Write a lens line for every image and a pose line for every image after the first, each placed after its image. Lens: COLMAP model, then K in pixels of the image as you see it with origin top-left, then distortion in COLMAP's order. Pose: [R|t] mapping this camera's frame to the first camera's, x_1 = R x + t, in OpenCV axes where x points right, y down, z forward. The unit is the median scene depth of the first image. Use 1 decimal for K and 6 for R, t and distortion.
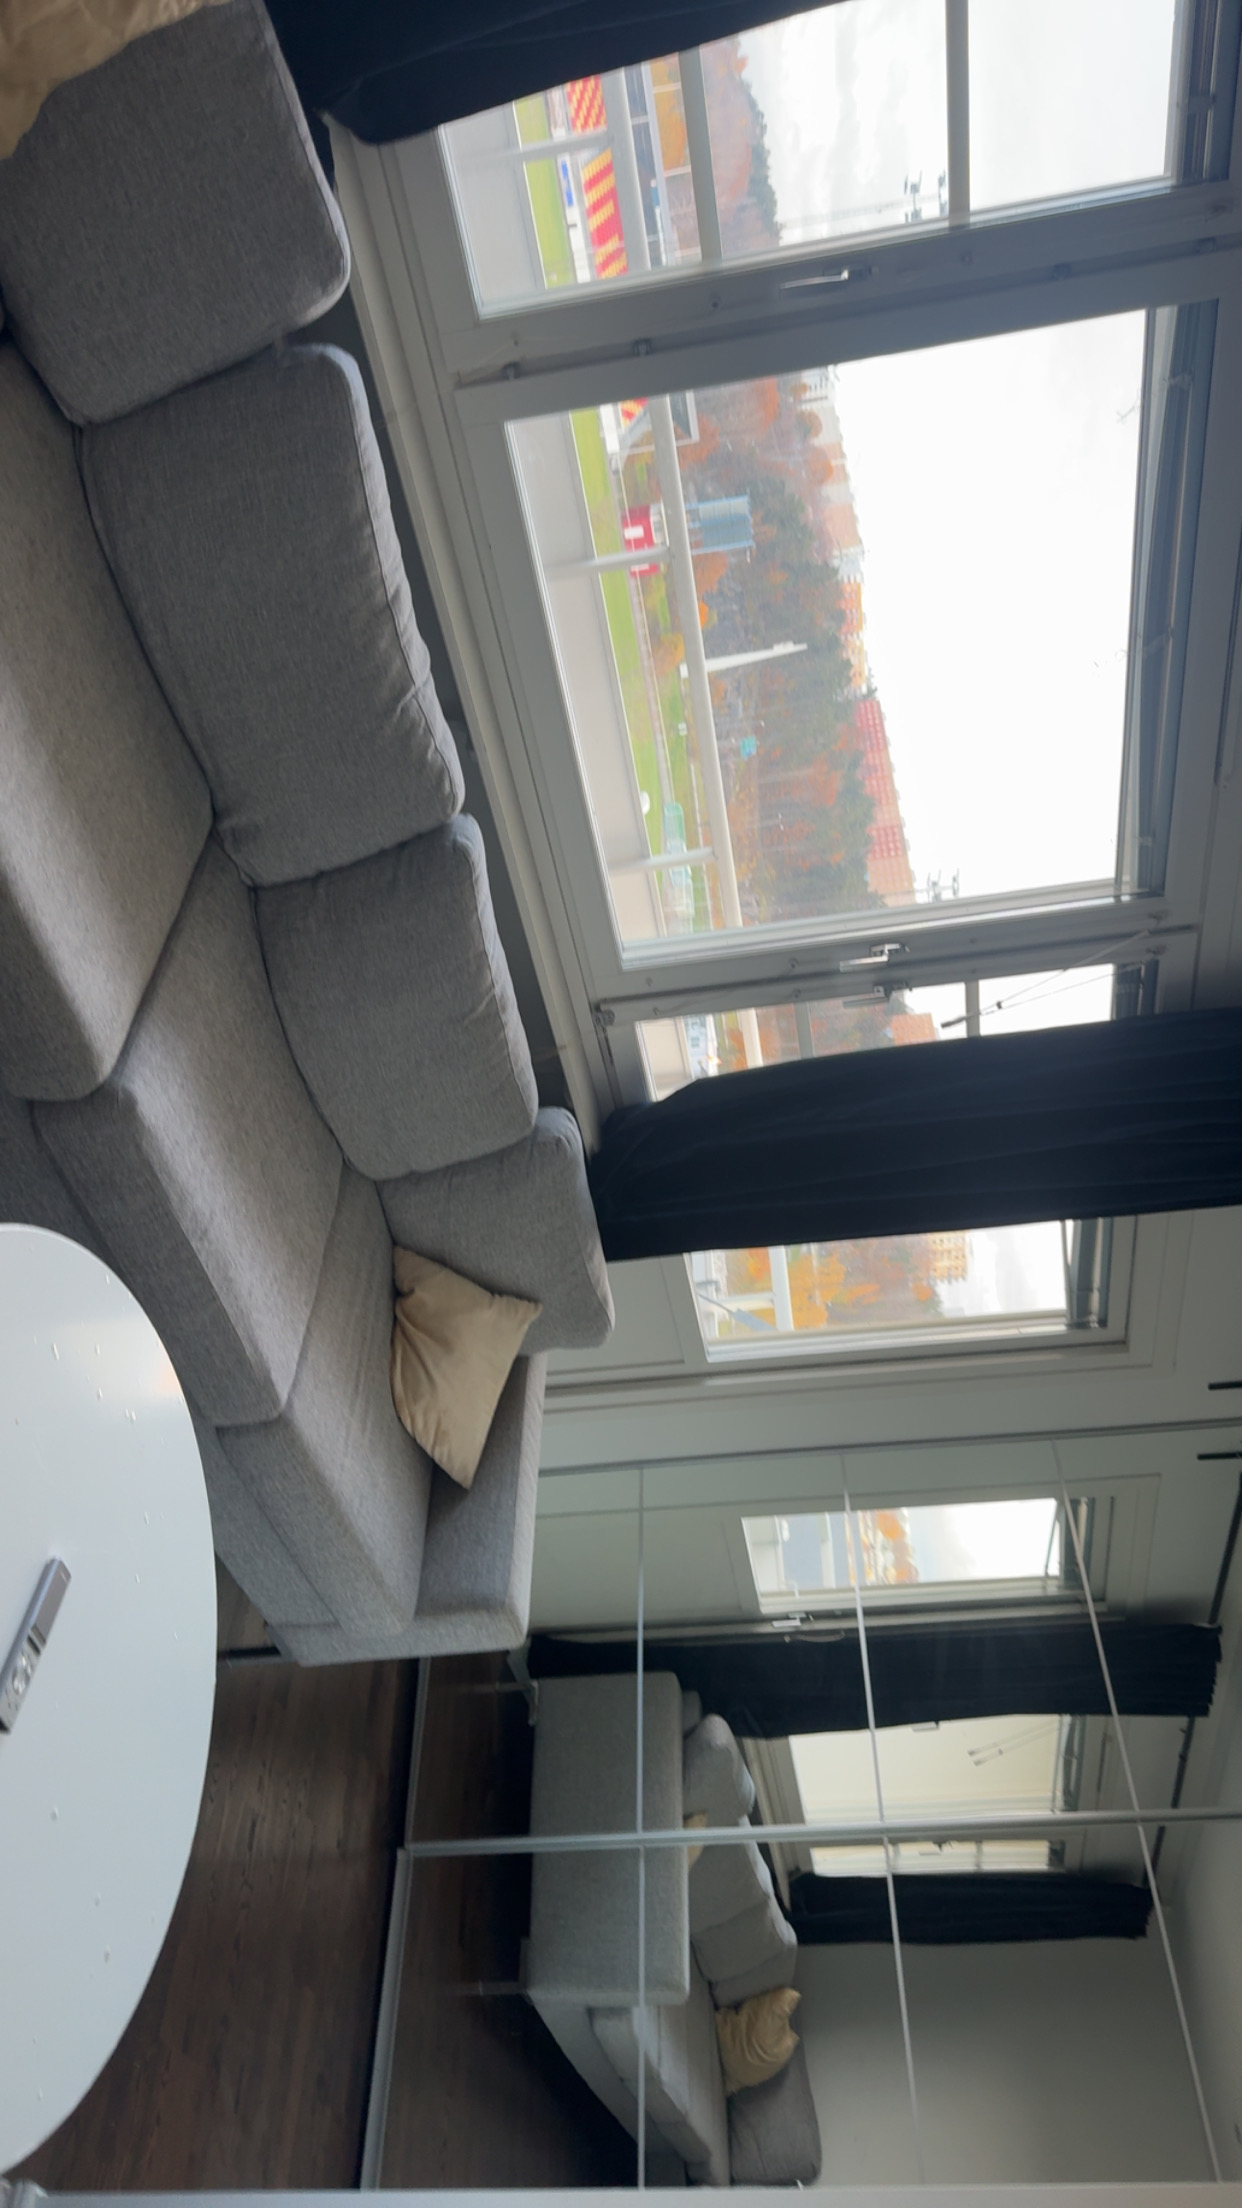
lens RADIAL K [[1465.9, 0, 628.5], [0, 1465.9, 1120.6], [0, 0, 1]] dist [0.056332, -0.080118]
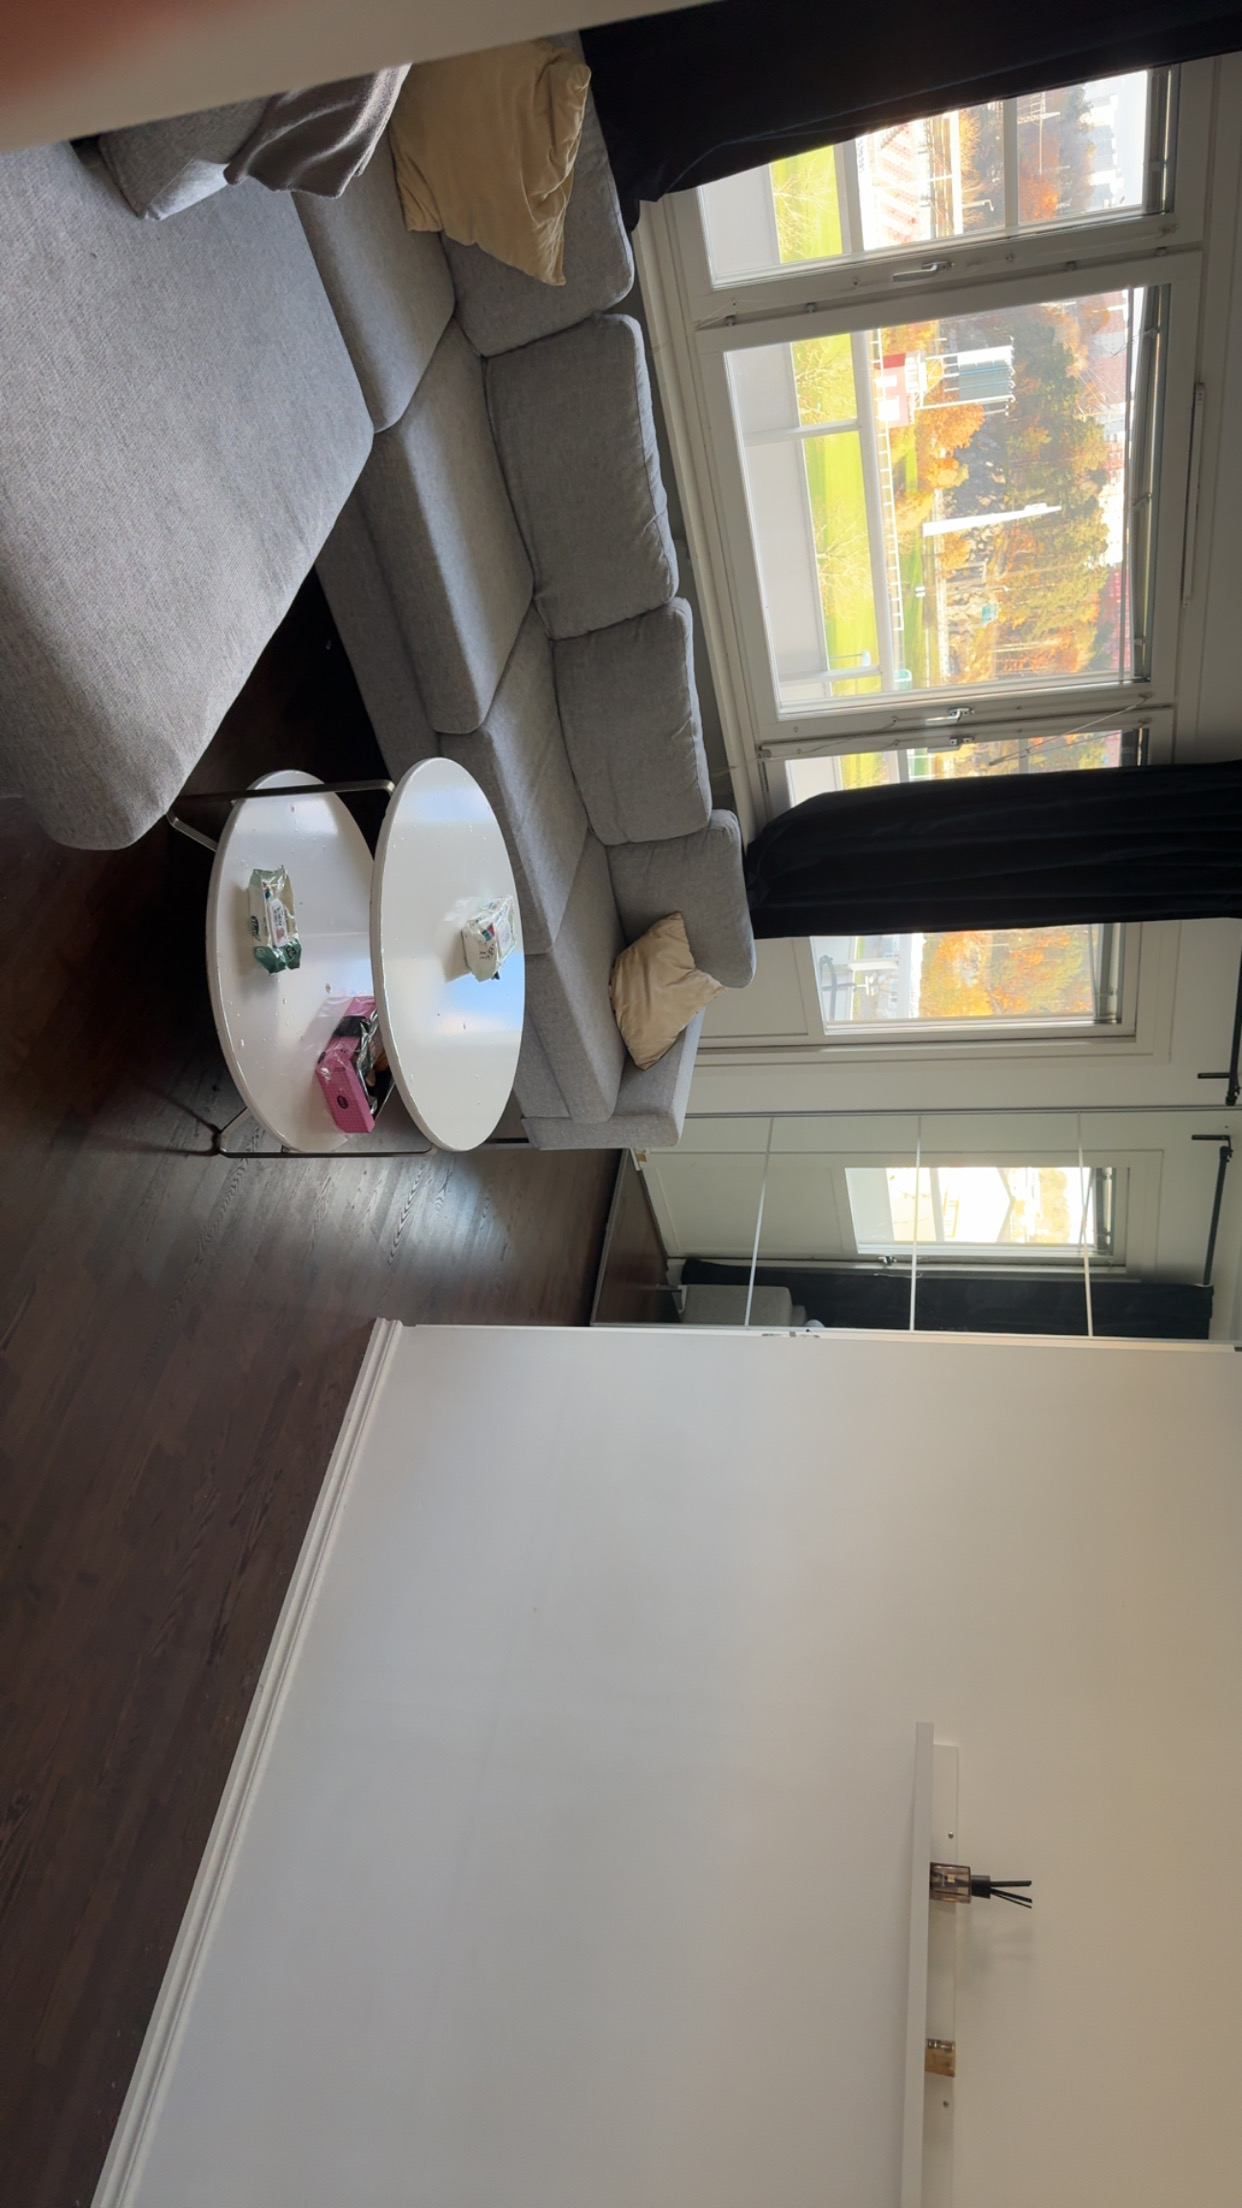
lens RADIAL K [[1499.4, 0, 621.0], [0, 1499.4, 1104.0], [0, 0, 1]] dist [0.062872, -0.083725]
pose [[0.987250, 0.086482, -0.133638, 0.079586], [-0.077021, 0.994248, 0.074426, 0.190833], [0.139305, -0.063184, 0.988232, -0.577885]]
